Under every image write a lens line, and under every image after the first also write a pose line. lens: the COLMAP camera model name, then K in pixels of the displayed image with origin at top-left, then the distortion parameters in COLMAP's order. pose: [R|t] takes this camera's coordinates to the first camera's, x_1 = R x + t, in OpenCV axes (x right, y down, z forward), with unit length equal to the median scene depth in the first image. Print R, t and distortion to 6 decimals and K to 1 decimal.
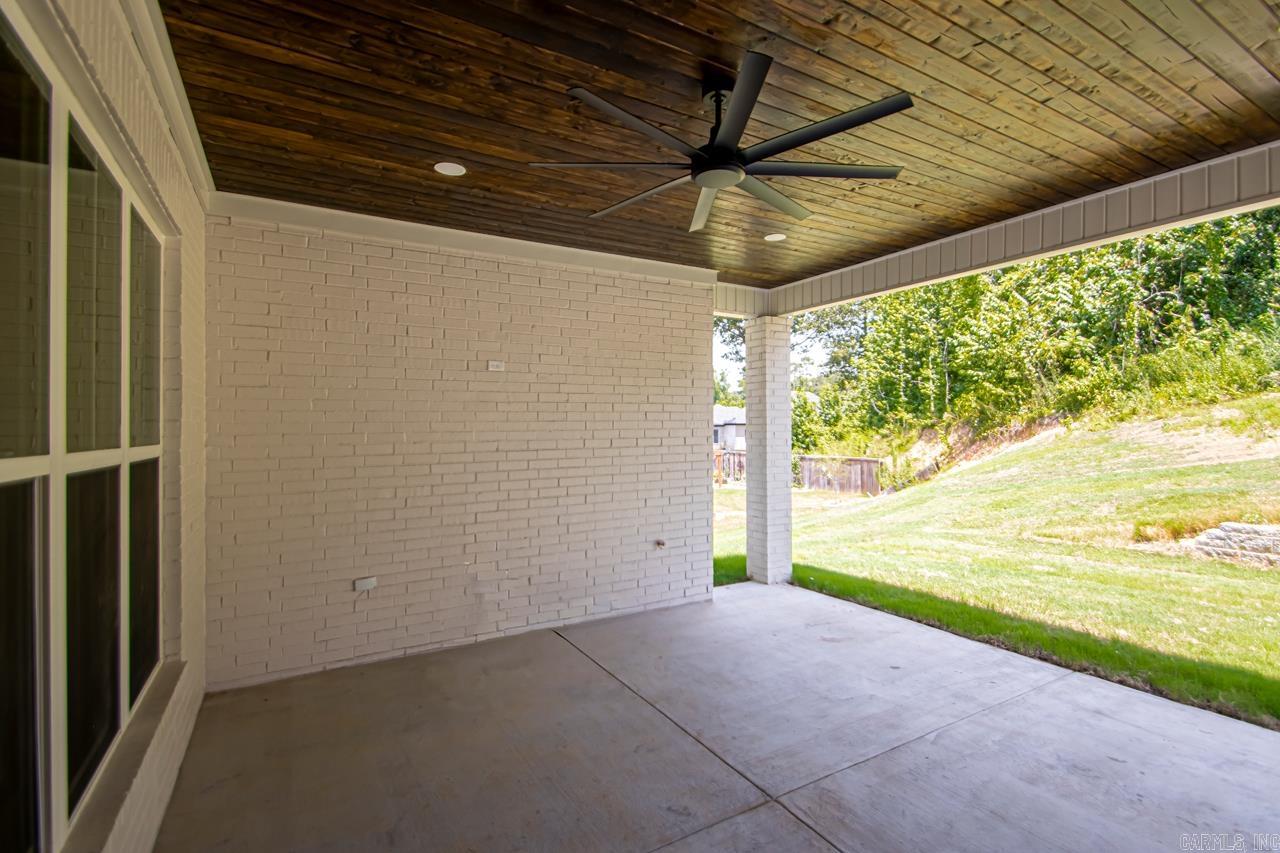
lens RADIAL K [[595.7, 0, 640.0], [0, 595.7, 426.5], [0, 0, 1]] dist [0.015684, -0.000042]
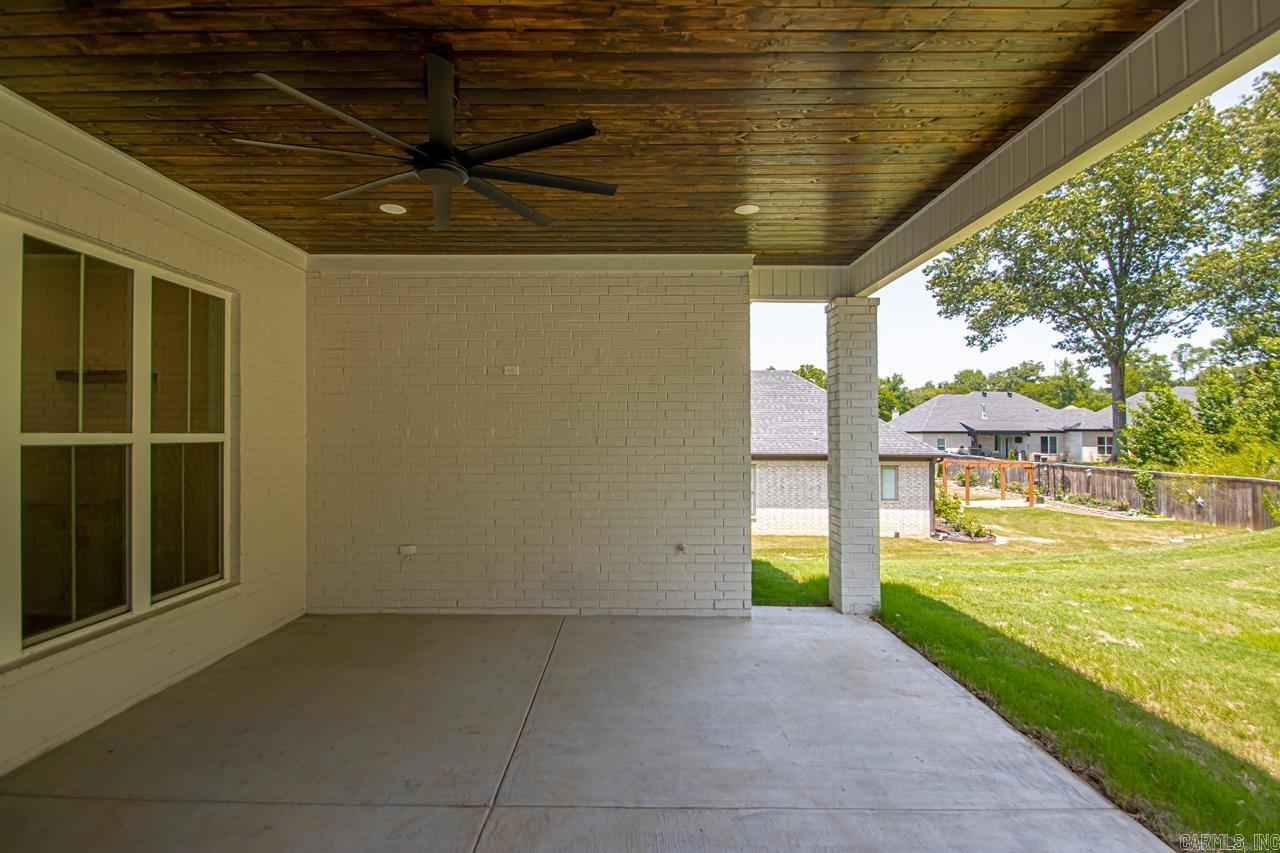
lens RADIAL K [[589.0, 0, 640.0], [0, 589.0, 426.5], [0, 0, 1]] dist [0.011198, -0.010943]
pose [[0.857711, 0.003852, -0.514117, 0.468386], [-0.008215, 0.999947, -0.006213, 0.007762], [0.514066, 0.009552, 0.857698, 0.154918]]
